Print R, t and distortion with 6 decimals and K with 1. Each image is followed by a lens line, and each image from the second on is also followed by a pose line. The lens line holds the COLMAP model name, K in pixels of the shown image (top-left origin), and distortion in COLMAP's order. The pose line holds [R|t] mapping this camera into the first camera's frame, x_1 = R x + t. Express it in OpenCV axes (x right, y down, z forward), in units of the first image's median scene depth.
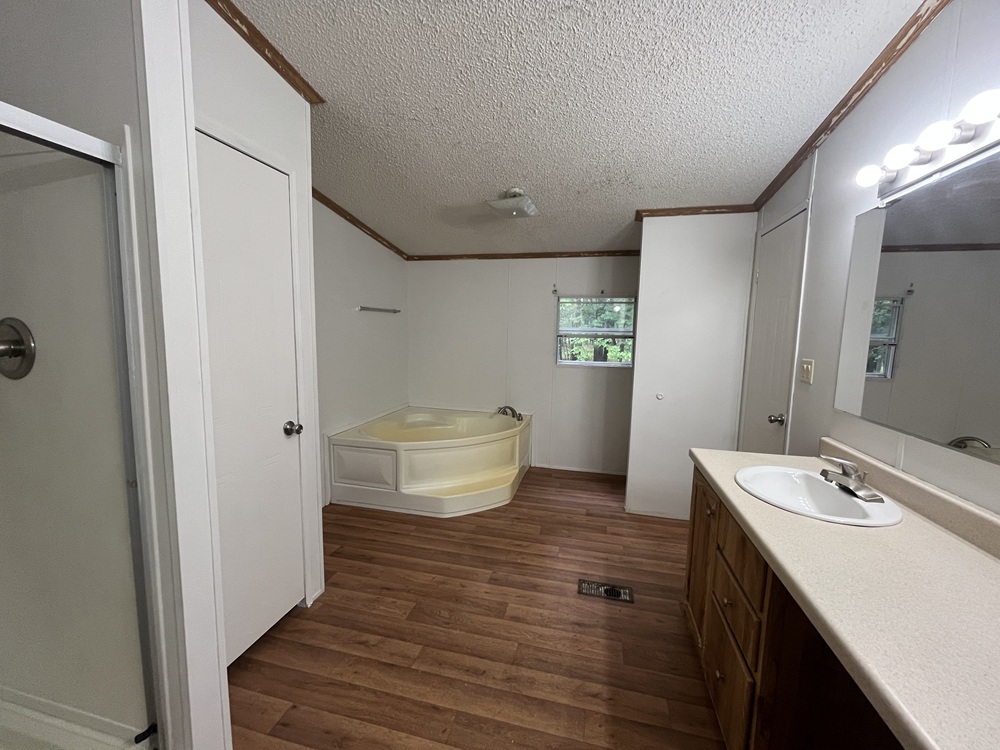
lens RADIAL K [[407.2, 0, 500.0], [0, 407.2, 375.0], [0, 0, 1]] dist [0.000728, -0.000108]
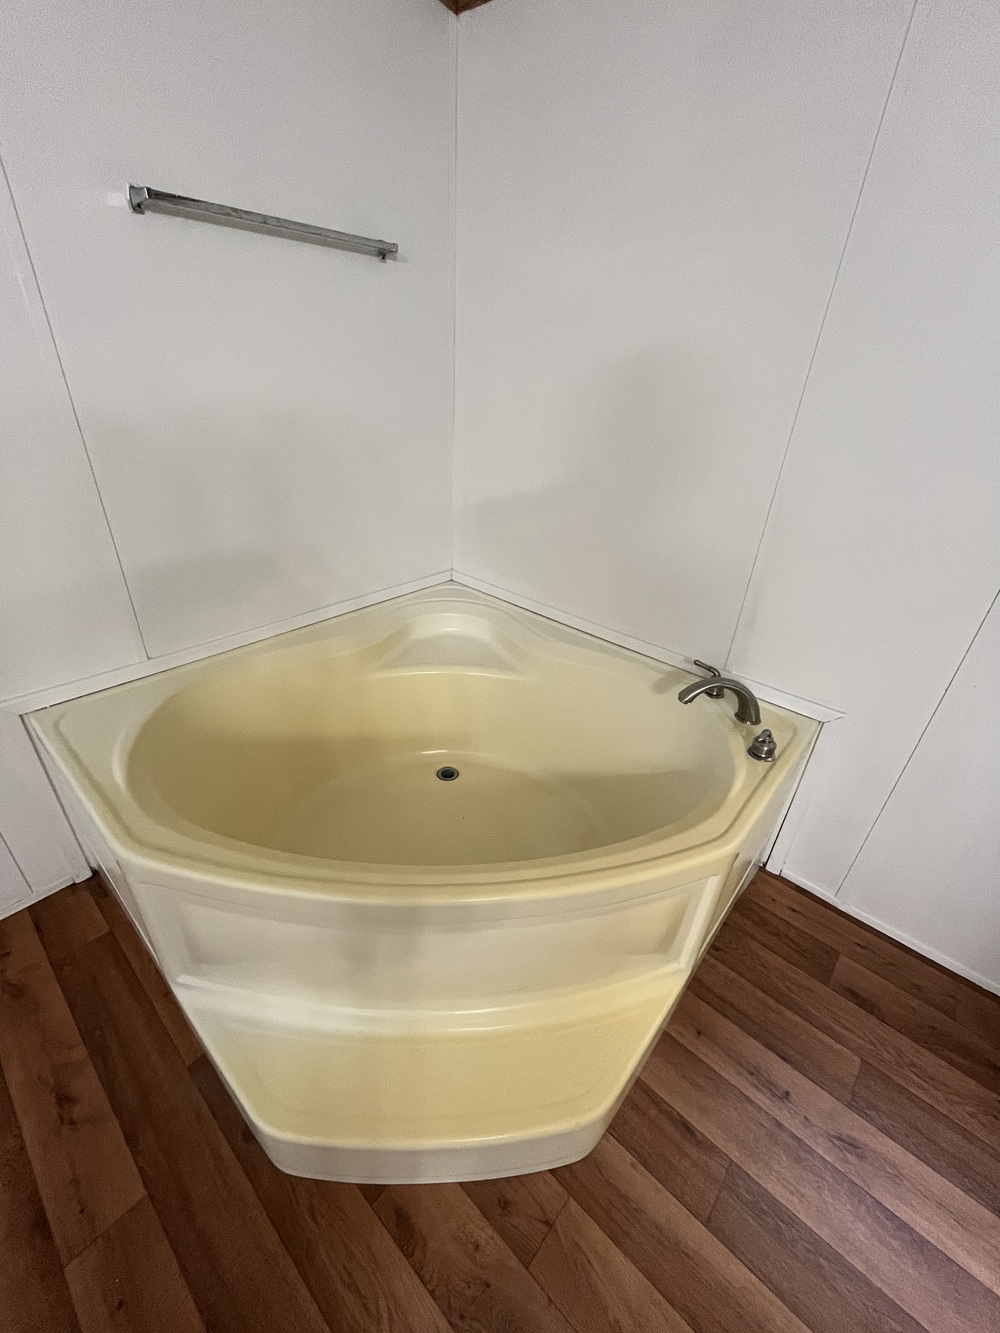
lens RADIAL K [[542.8, 0, 500.0], [0, 542.8, 666.5], [0, 0, 1]] dist [0.000728, -0.000108]
pose [[0.886999, 0.243135, -0.392579, 0.028522], [-0.080436, 0.918513, 0.387123, -0.052450], [0.454712, -0.311800, 0.834277, 0.724369]]
